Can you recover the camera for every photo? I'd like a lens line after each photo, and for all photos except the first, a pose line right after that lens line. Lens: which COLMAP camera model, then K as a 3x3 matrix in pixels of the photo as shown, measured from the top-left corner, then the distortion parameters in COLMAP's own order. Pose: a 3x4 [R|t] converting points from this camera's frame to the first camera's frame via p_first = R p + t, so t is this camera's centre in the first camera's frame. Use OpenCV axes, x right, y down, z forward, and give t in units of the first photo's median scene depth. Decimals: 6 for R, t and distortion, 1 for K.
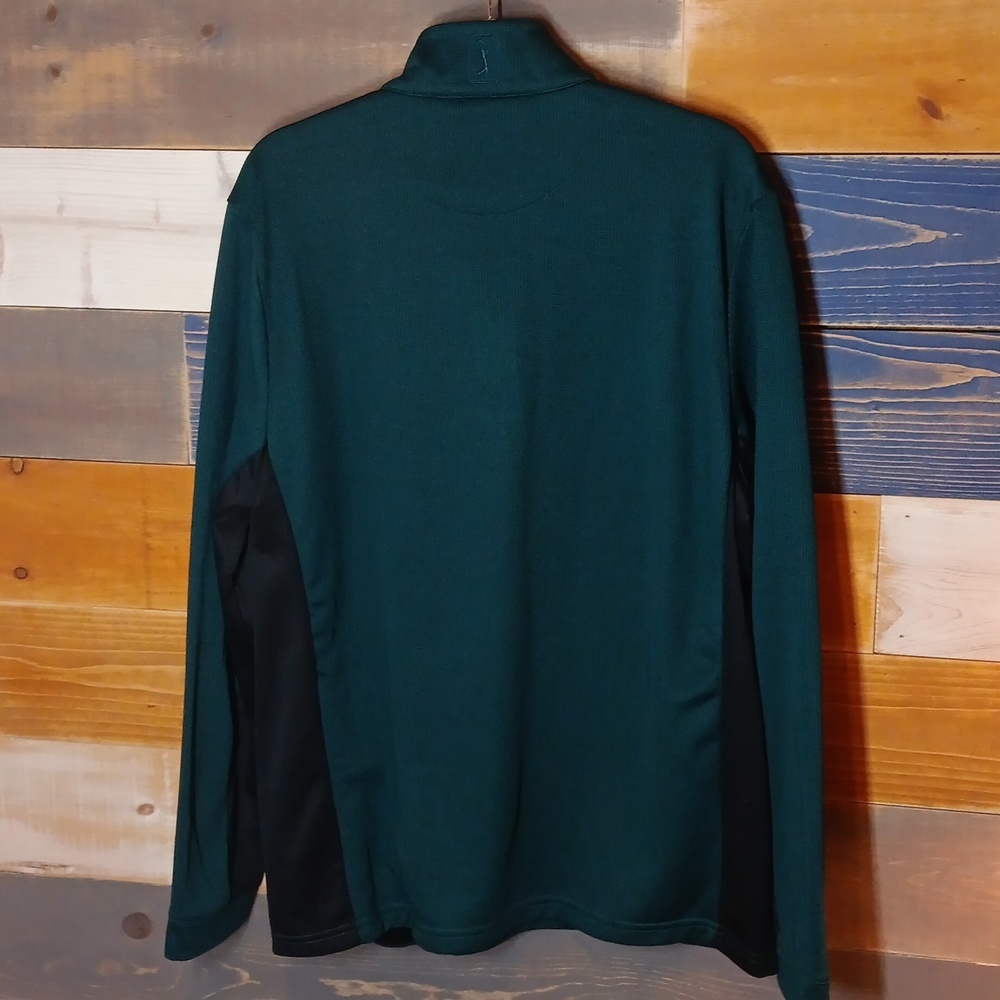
lens RADIAL K [[1718.5, 0, 500.0], [0, 1718.5, 500.0], [0, 0, 1]] dist [0.150835, -0.338869]
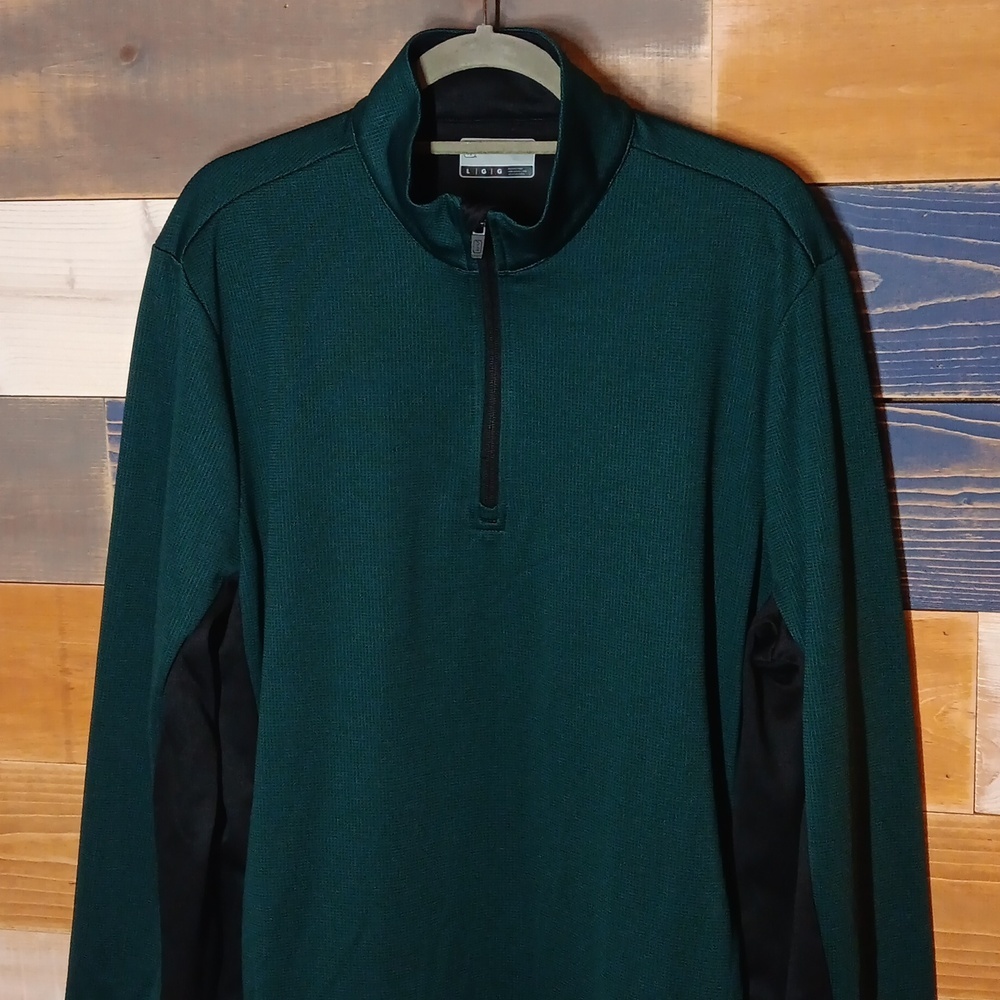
lens RADIAL K [[1718.5, 0, 500.0], [0, 1718.5, 500.0], [0, 0, 1]] dist [0.150835, -0.338869]
pose [[0.999619, -0.017028, -0.021714, 0.021312], [0.015796, 0.998322, -0.055708, -0.013114], [0.022626, 0.055344, 0.998211, 0.207258]]
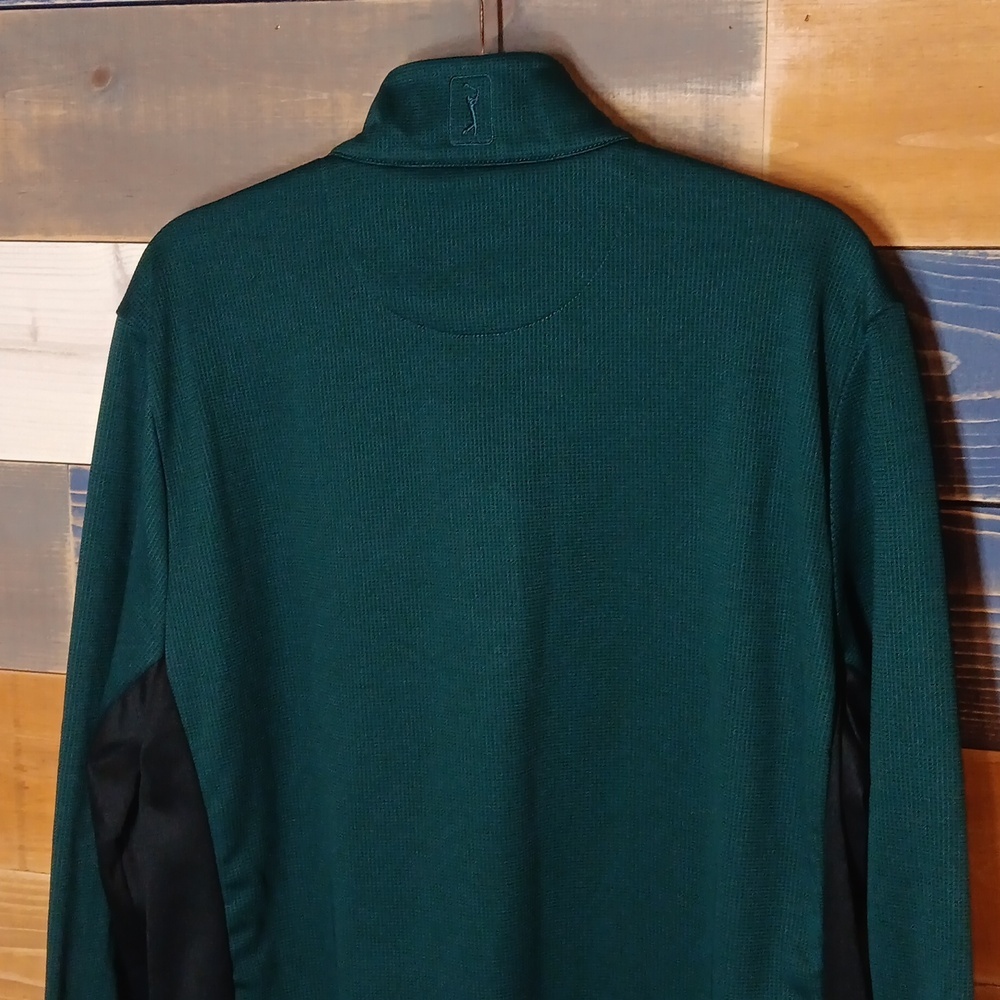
lens RADIAL K [[1718.5, 0, 500.0], [0, 1718.5, 500.0], [0, 0, 1]] dist [0.150835, -0.338869]
pose [[0.997194, 0.013092, -0.073709, 0.053047], [-0.017463, 0.998107, -0.058976, -0.058592], [0.072797, 0.060098, 0.995534, 0.318085]]
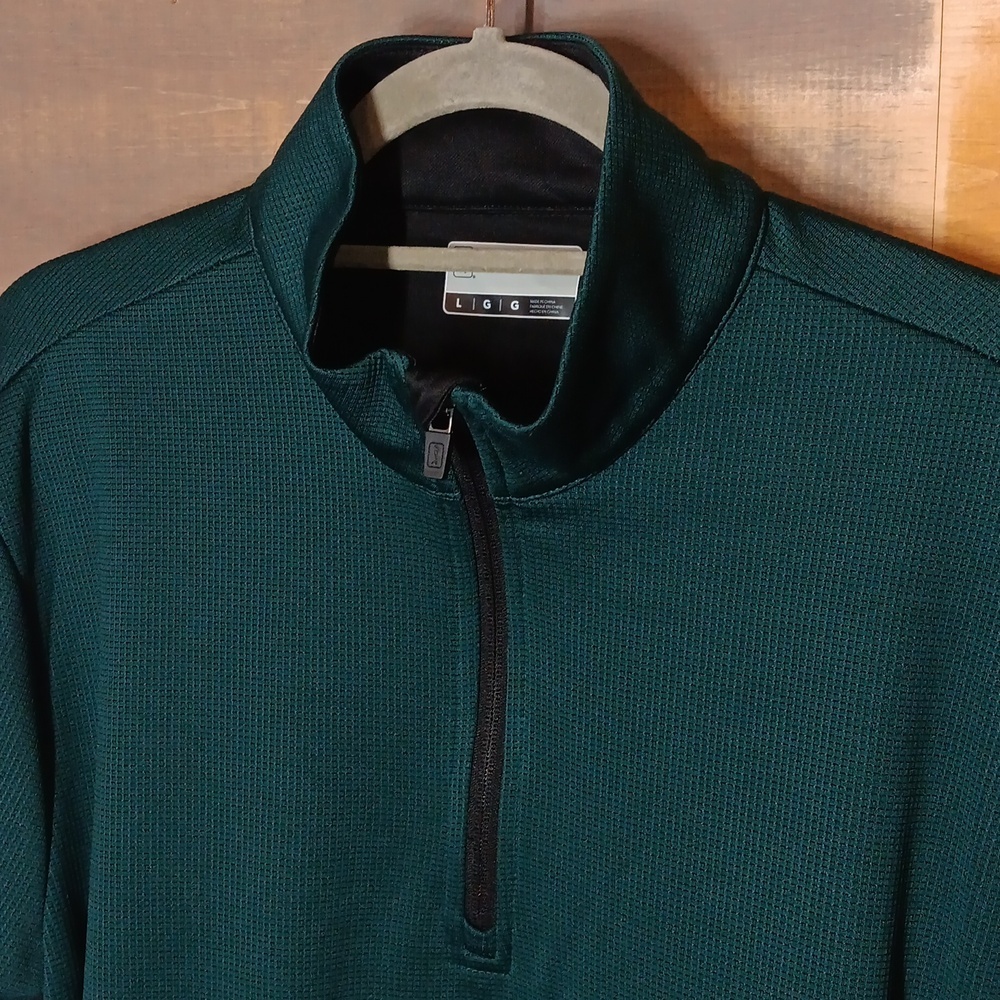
lens RADIAL K [[1718.5, 0, 500.0], [0, 1718.5, 500.0], [0, 0, 1]] dist [0.150835, -0.338869]
pose [[0.976427, 0.033785, -0.213187, 0.093601], [-0.054736, 0.994146, -0.093154, -0.123343], [0.208791, 0.102628, 0.972560, 0.594161]]
